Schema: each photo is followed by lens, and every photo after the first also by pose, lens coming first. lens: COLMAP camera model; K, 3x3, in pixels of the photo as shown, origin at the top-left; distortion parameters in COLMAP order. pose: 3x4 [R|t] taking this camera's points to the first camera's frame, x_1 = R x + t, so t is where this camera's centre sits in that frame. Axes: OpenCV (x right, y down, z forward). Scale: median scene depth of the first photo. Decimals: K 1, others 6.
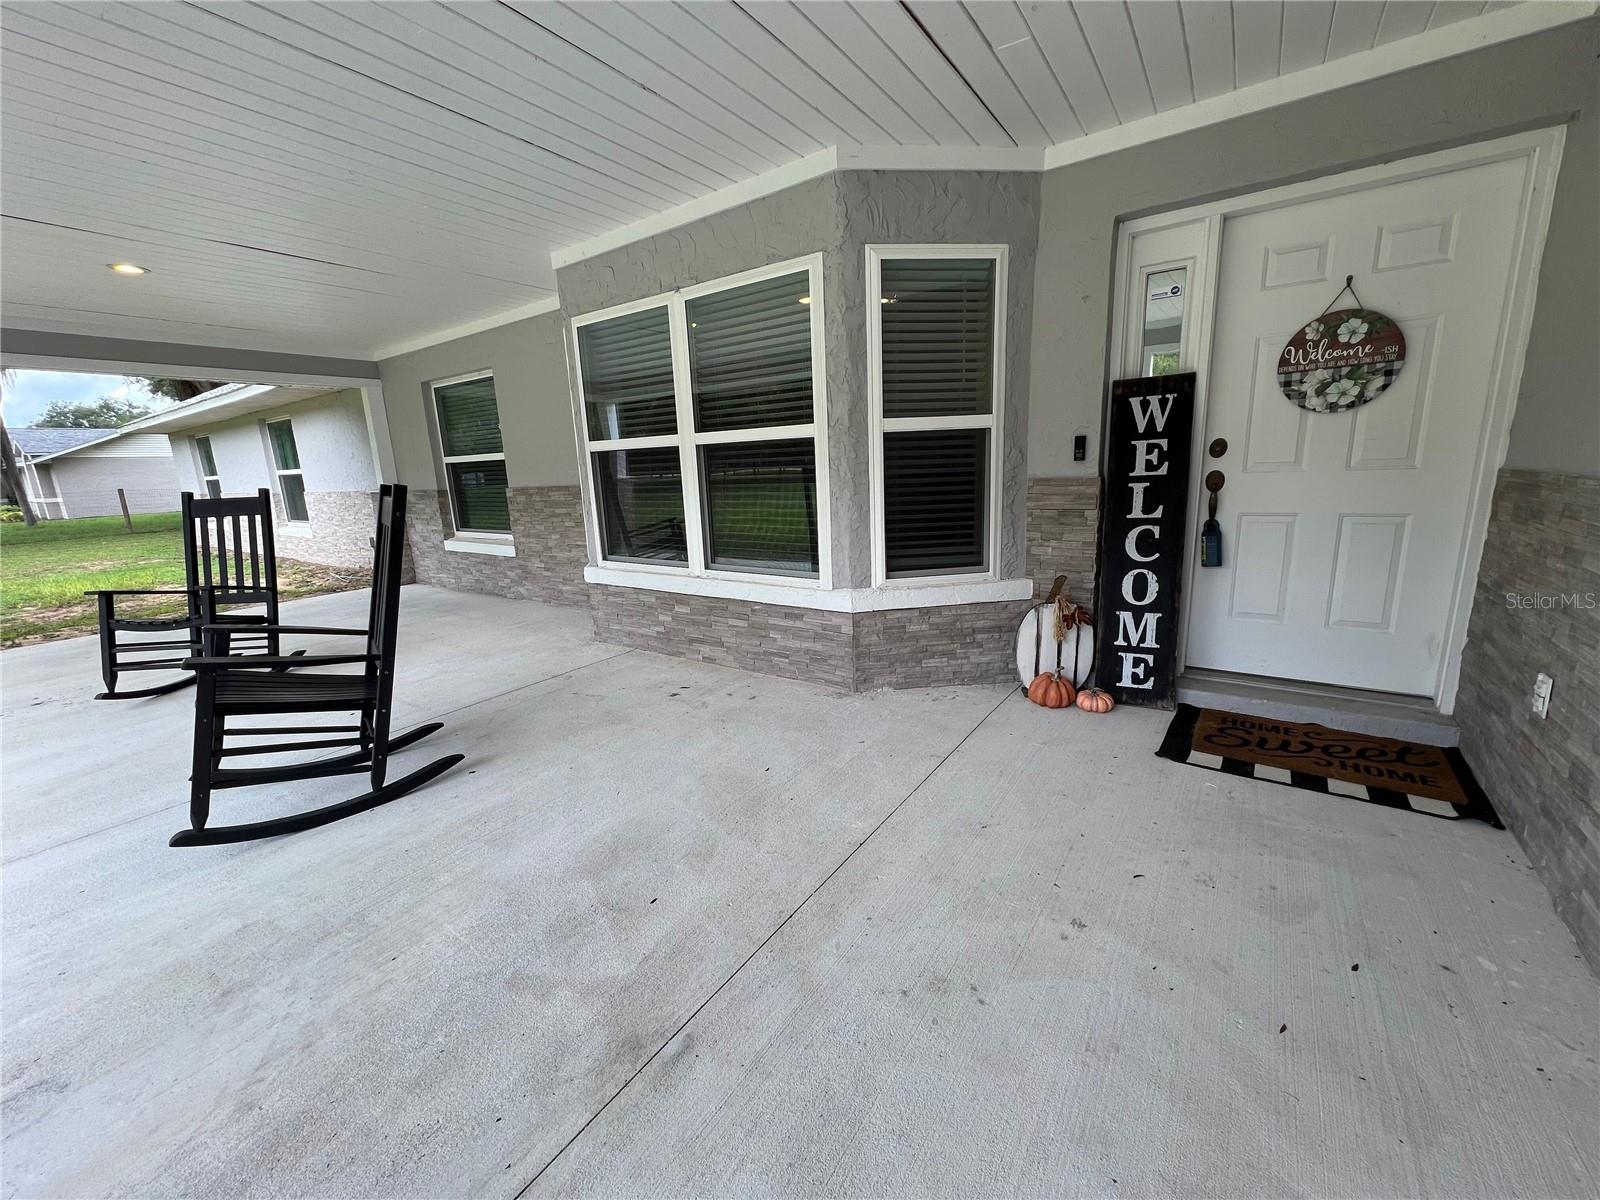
lens RADIAL K [[631.9, 0, 800.0], [0, 631.9, 599.3], [0, 0, 1]] dist [-0.000818, 0.000516]
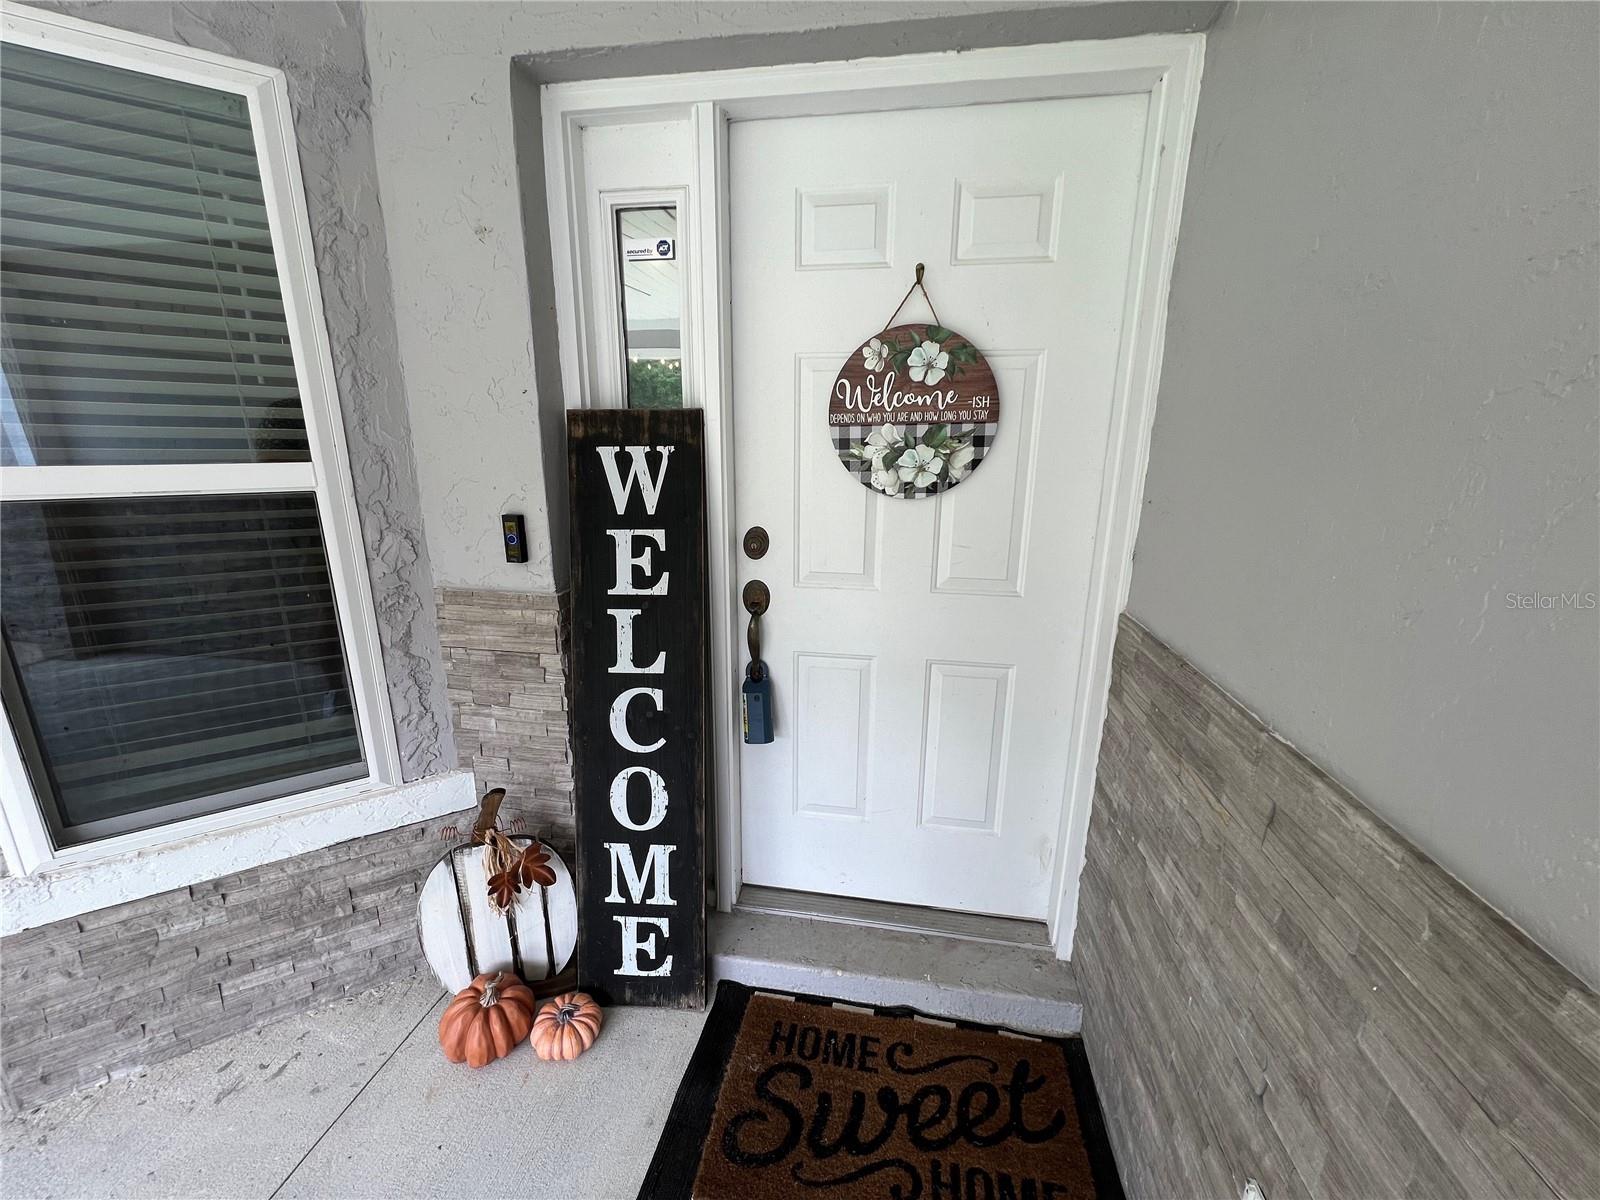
lens RADIAL K [[631.9, 0, 799.8], [0, 631.9, 598.8], [0, 0, 1]] dist [-0.000818, 0.000516]
pose [[0.899993, -0.059003, 0.431892, 0.443145], [0.045337, 0.998094, 0.041879, -0.209159], [-0.433539, -0.018111, 0.900953, 0.460413]]
